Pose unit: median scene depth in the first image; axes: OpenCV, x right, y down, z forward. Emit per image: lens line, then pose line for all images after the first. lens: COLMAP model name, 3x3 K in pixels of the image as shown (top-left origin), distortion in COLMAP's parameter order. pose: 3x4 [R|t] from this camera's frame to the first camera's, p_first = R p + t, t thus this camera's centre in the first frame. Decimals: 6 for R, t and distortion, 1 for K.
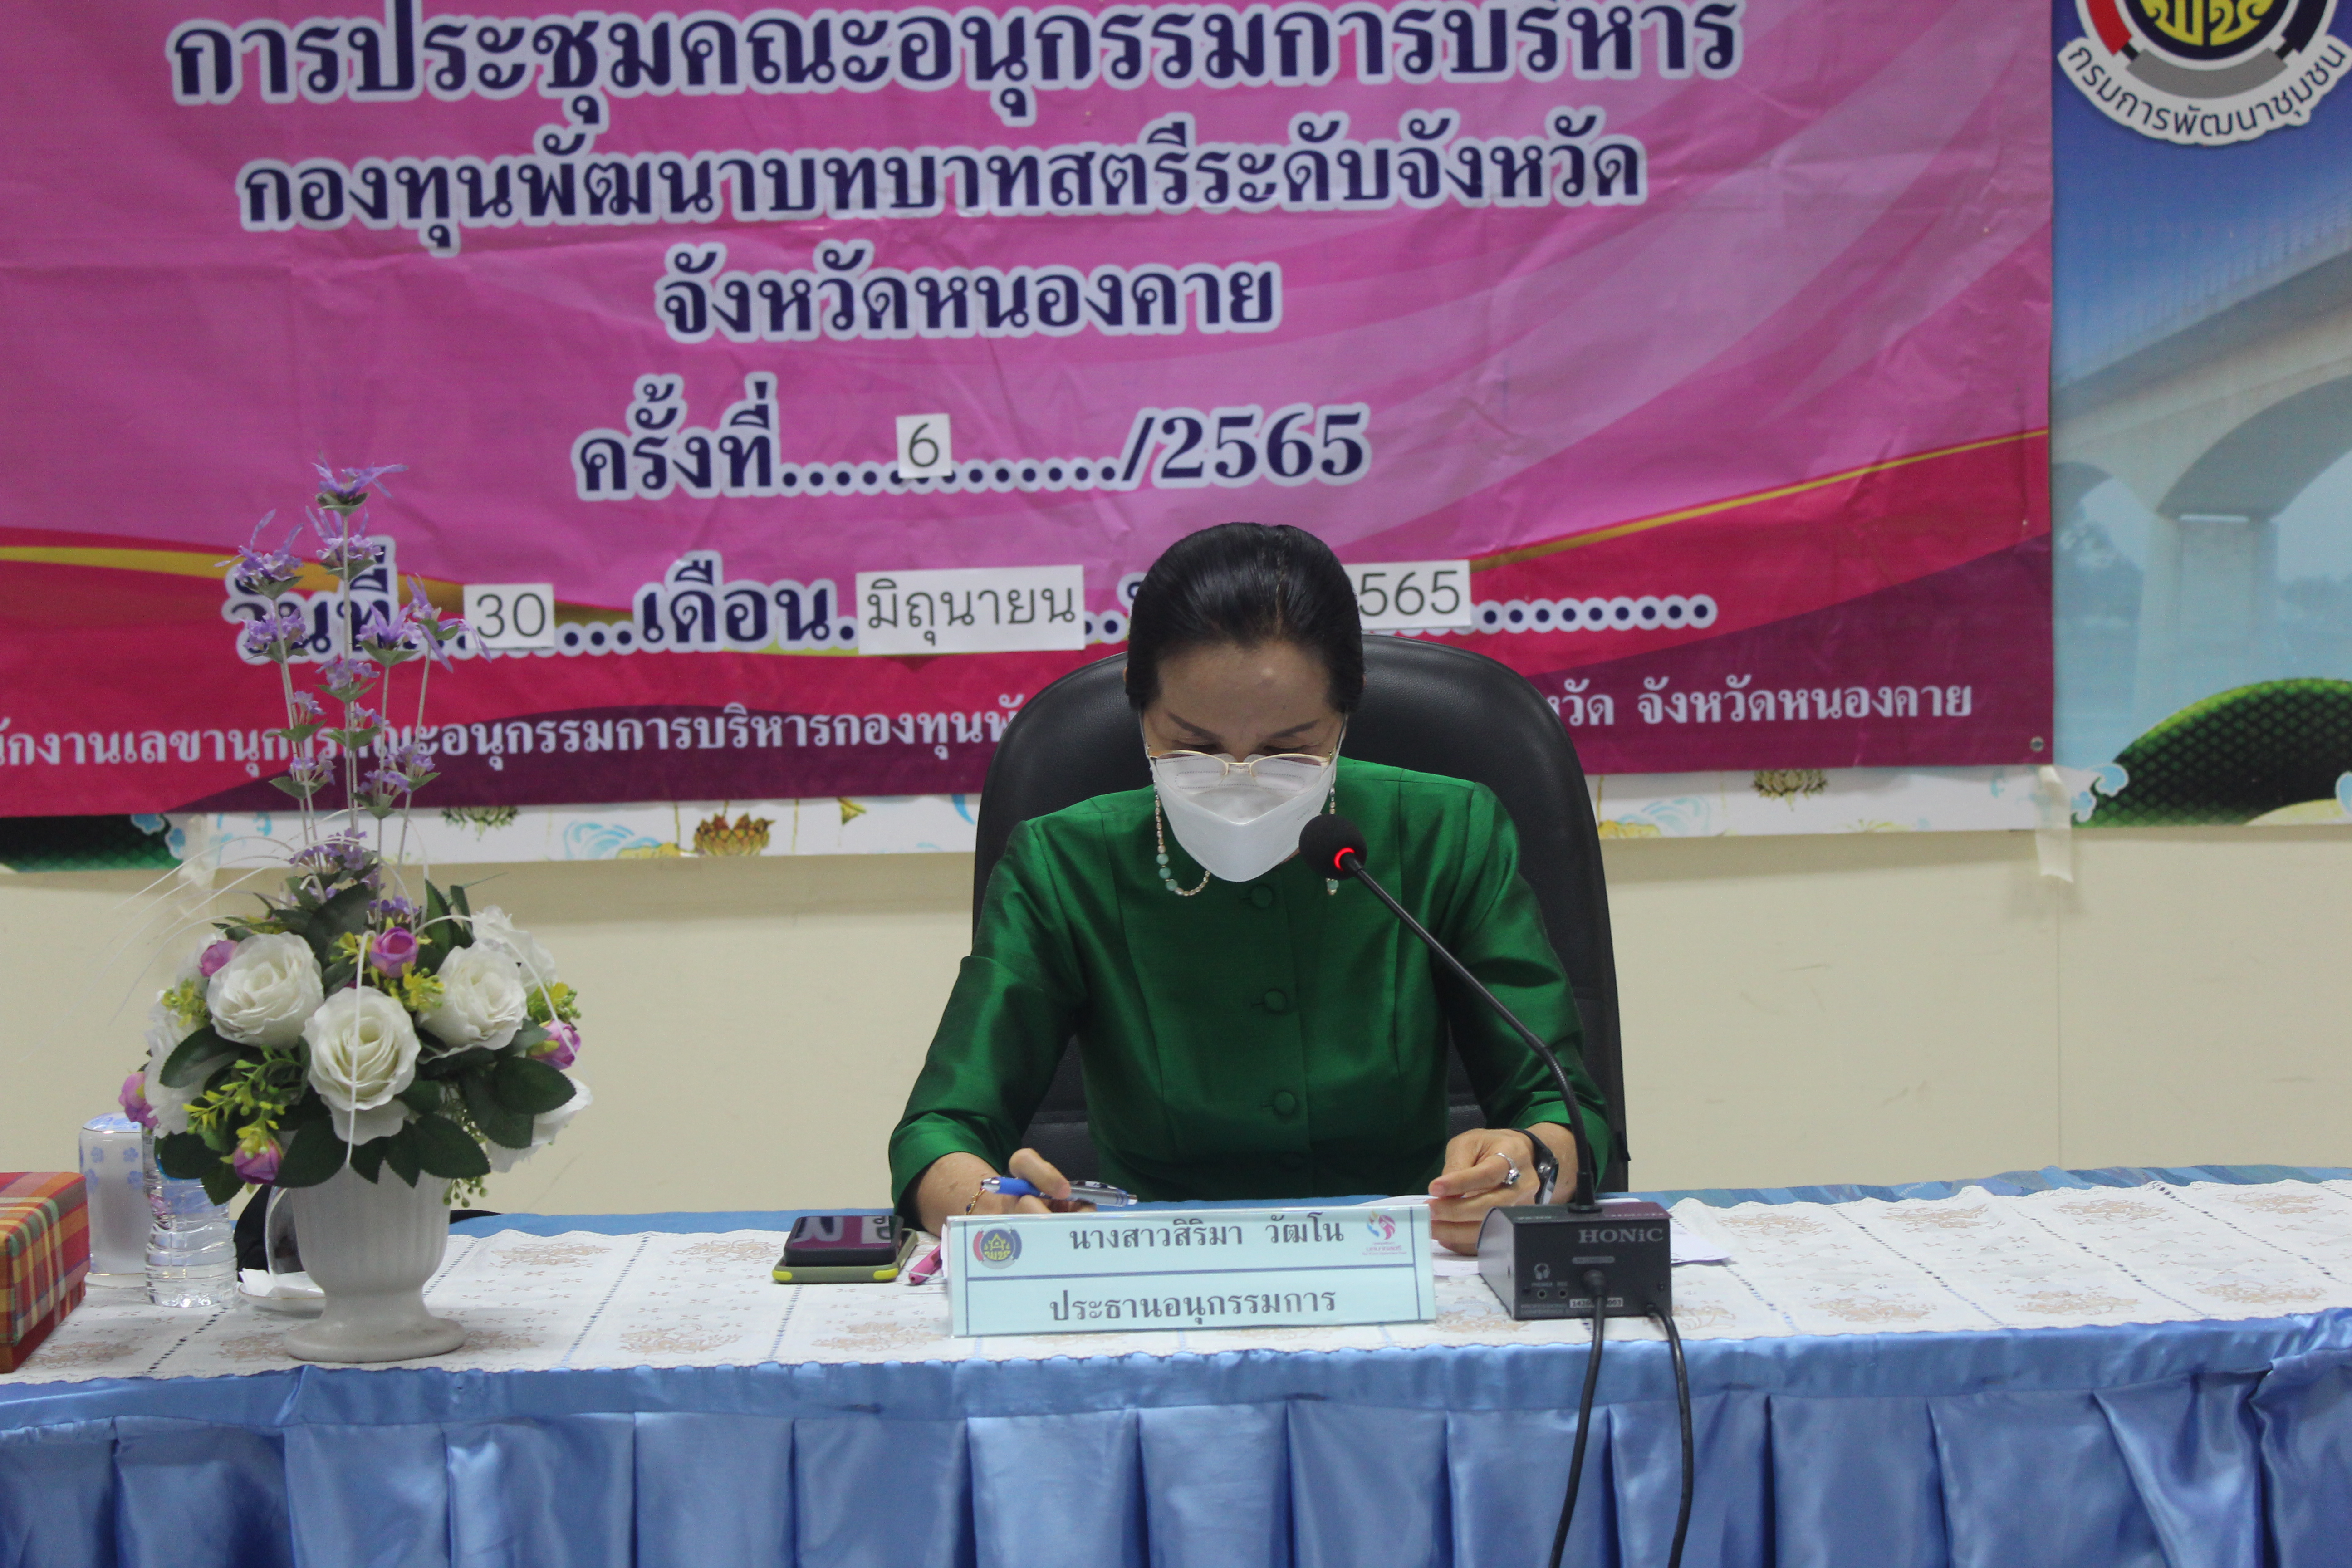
lens RADIAL K [[4382.5, 0, 1166.3], [0, 4382.5, 771.6], [0, 0, 1]] dist [0.003011, 0.251472]
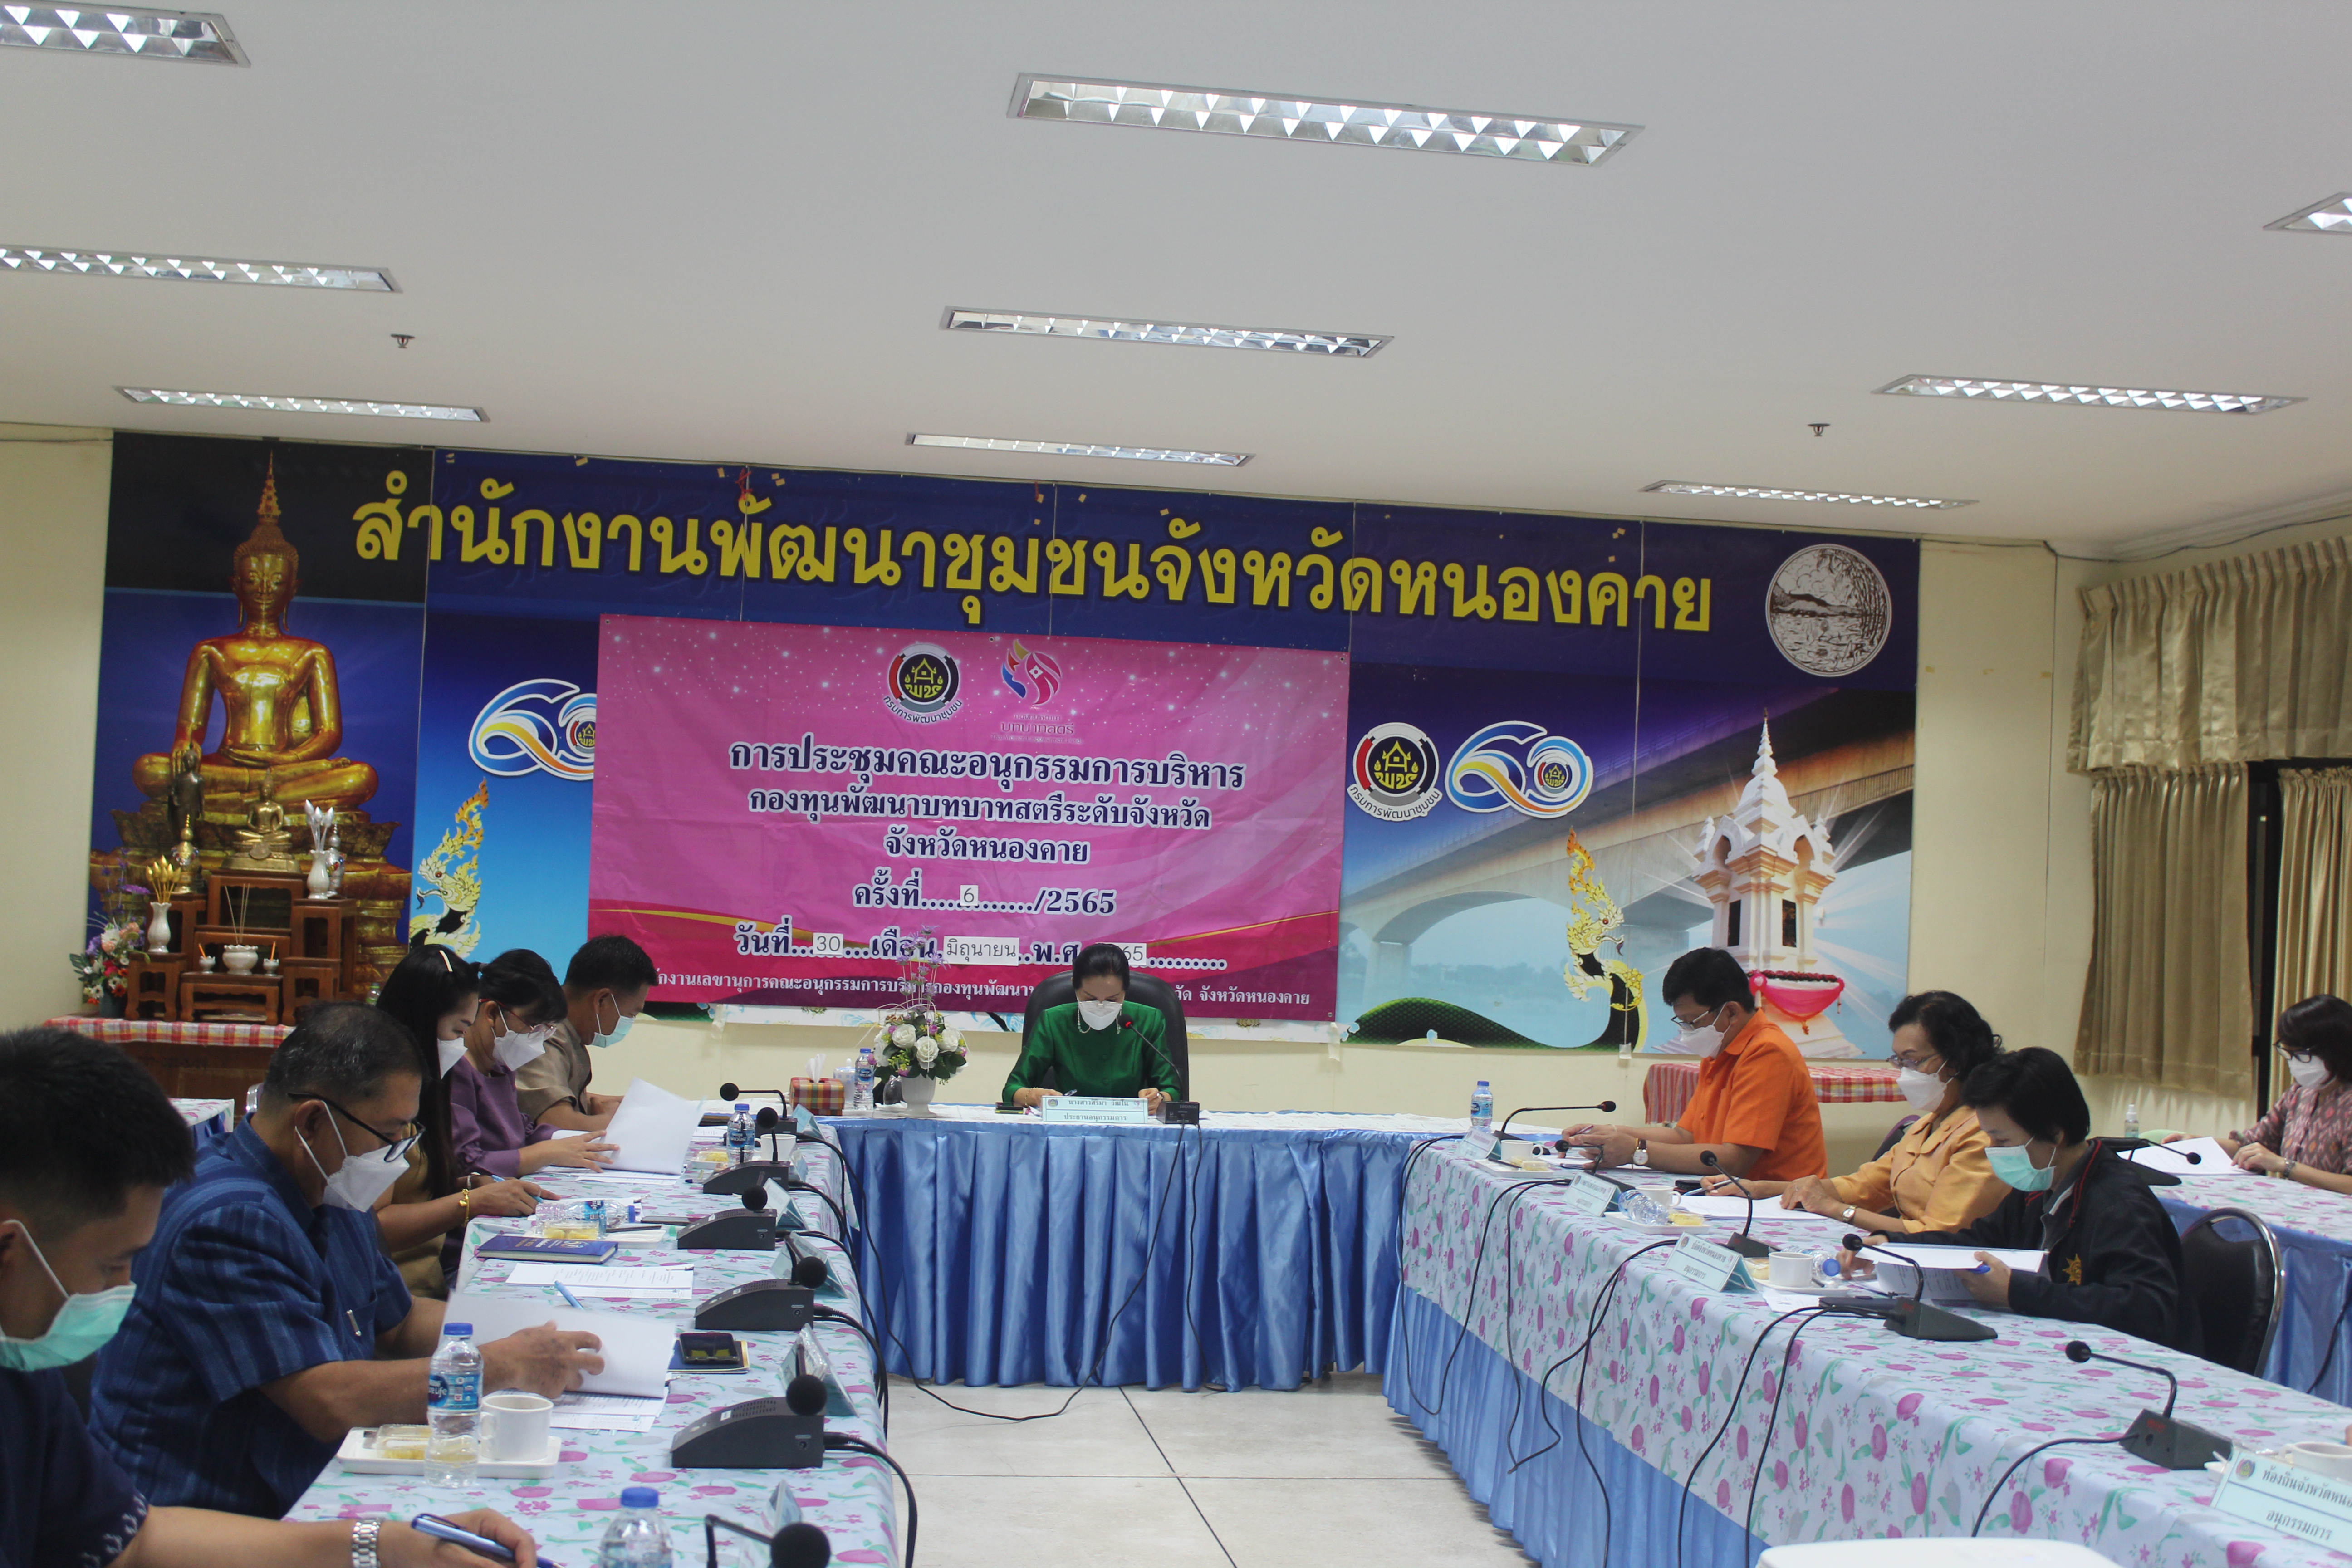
lens RADIAL K [[2734.3, 0, 1161.3], [0, 2734.3, 753.7], [0, 0, 1]] dist [-0.106403, 0.179434]
pose [[0.994264, 0.062648, 0.086685, -0.093104], [-0.053463, 0.993086, -0.104503, 0.018302], [-0.092633, 0.099269, 0.990739, -0.887071]]
